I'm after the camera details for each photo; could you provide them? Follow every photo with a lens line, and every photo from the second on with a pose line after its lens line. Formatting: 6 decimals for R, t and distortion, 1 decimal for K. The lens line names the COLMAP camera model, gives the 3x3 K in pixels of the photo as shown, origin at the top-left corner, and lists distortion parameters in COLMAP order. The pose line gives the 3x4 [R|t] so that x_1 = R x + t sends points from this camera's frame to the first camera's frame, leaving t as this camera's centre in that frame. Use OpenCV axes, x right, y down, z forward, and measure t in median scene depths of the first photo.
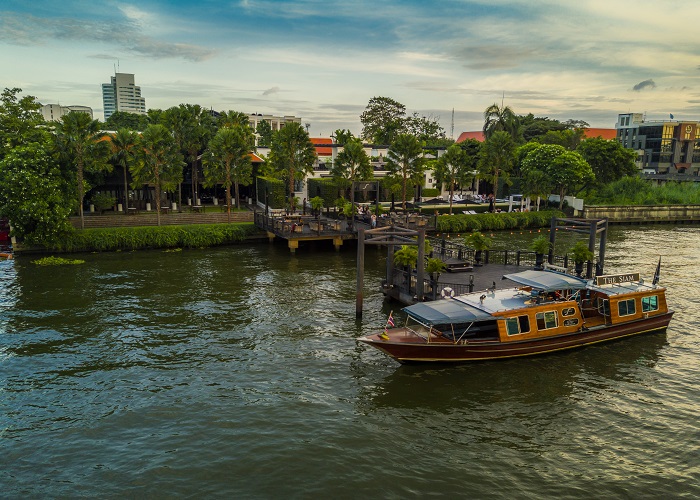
lens RADIAL K [[558.7, 0, 363.1], [0, 558.7, 251.5], [0, 0, 1]] dist [-0.007421, 0.002455]
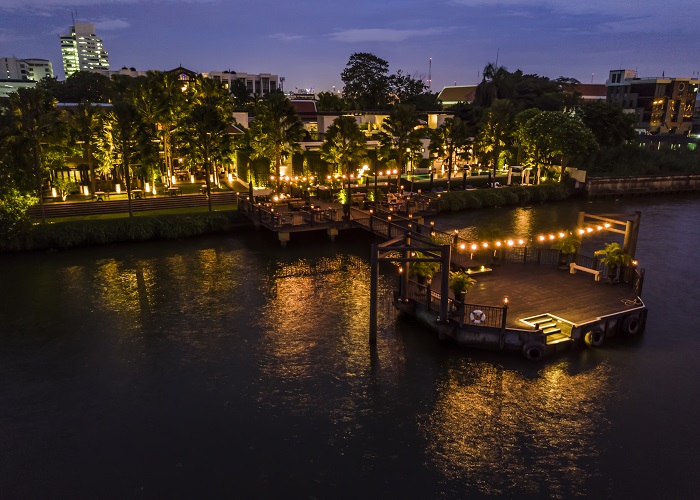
lens RADIAL K [[558.7, 0, 363.1], [0, 558.7, 251.5], [0, 0, 1]] dist [-0.007421, 0.002455]
pose [[0.998907, -0.017305, 0.043425, -0.024154], [0.013561, 0.996281, 0.085087, -0.040276], [-0.044736, -0.084405, 0.995427, 0.061551]]
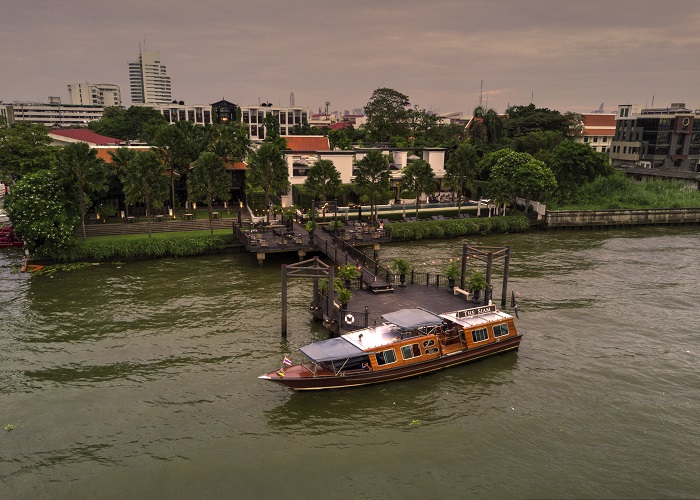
lens RADIAL K [[563.7, 0, 368.4], [0, 563.7, 250.3], [0, 0, 1]] dist [-0.002728, 0.006903]
pose [[0.998712, 0.013509, -0.048904, 0.100567], [-0.010820, 0.998437, 0.054836, -0.059228], [0.049568, -0.054236, 0.997297, -0.104800]]
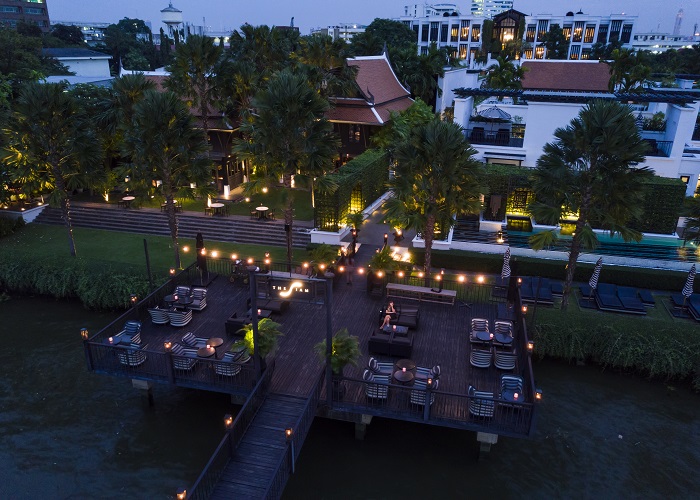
lens RADIAL K [[535.7, 0, 368.0], [0, 535.7, 250.2], [0, 0, 1]] dist [0.000703, 0.001585]
pose [[0.768929, 0.225644, -0.598192, 0.156184], [-0.108040, 0.968052, 0.226282, -0.145170], [0.630140, -0.109366, 0.768741, 0.507889]]
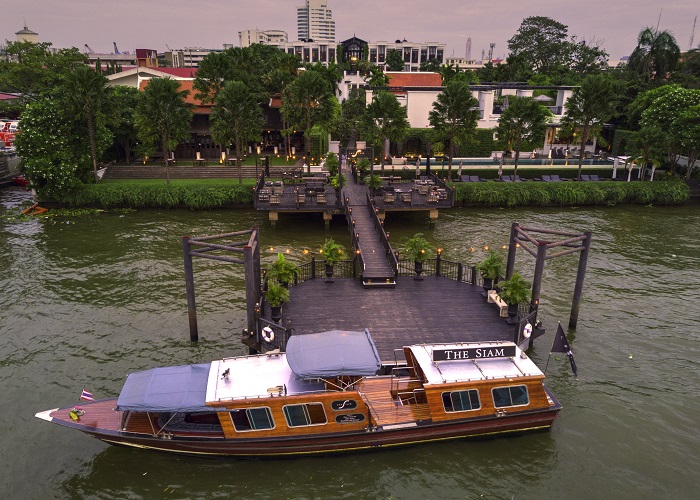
lens RADIAL K [[554.5, 0, 360.4], [0, 554.5, 251.9], [0, 0, 1]] dist [-0.000016, -0.004718]
pose [[0.928045, 0.111289, -0.355452, 0.214162], [-0.059078, 0.986220, 0.154531, -0.066024], [0.367752, -0.122412, 0.921832, 0.136220]]
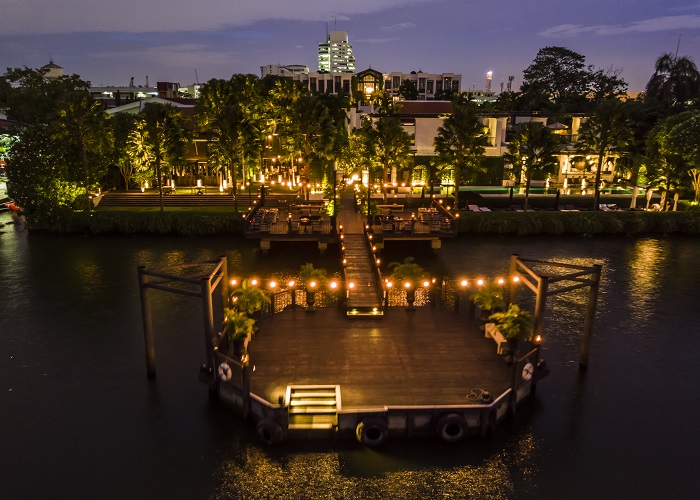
lens RADIAL K [[558.7, 0, 363.1], [0, 558.7, 251.5], [0, 0, 1]] dist [-0.007421, 0.002455]
pose [[0.914681, 0.094891, -0.392880, 0.225940], [-0.061688, 0.993437, 0.096324, -0.060026], [0.399441, -0.063869, 0.914531, 0.174318]]
